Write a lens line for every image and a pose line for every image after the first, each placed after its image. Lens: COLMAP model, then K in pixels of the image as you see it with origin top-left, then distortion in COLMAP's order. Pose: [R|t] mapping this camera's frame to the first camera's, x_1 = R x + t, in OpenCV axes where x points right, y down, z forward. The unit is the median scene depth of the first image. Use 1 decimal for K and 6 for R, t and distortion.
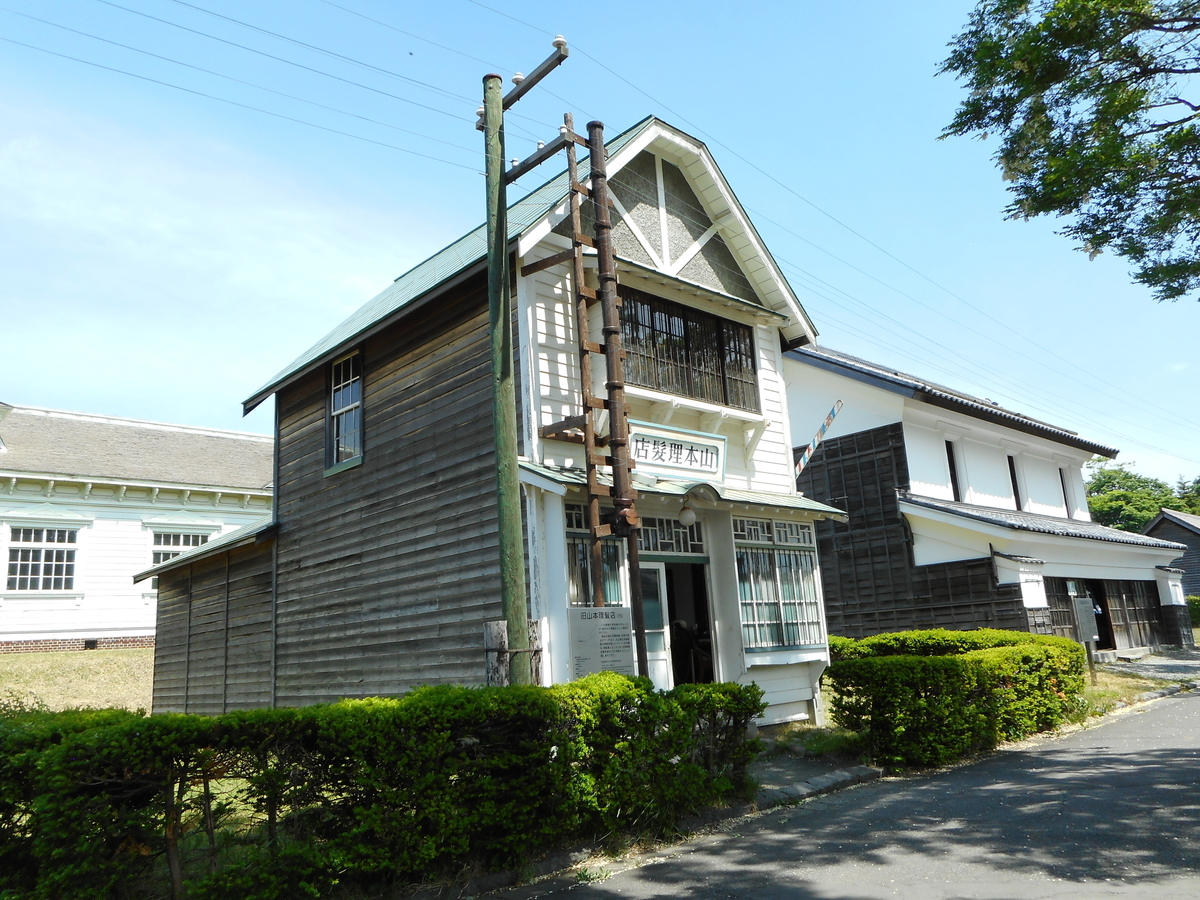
lens RADIAL K [[937.4, 0, 599.6], [0, 937.4, 429.3], [0, 0, 1]] dist [0.037102, -0.004322]
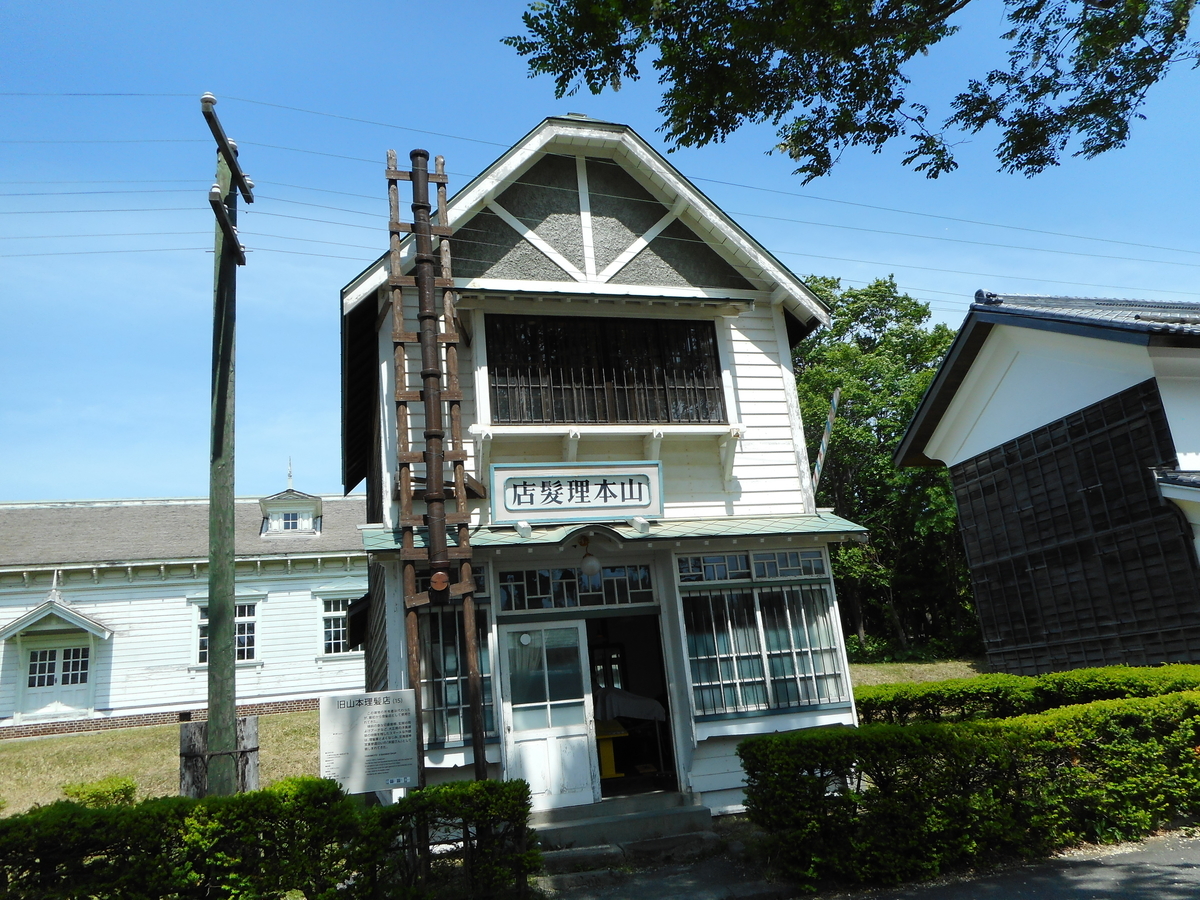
lens RADIAL K [[929.1, 0, 599.4], [0, 929.1, 430.6], [0, 0, 1]] dist [0.025110, -0.007095]
pose [[0.880863, -0.156567, -0.446730, 0.432846], [0.146998, 0.987536, -0.056253, 0.018577], [0.449969, -0.016117, 0.892898, 0.218352]]
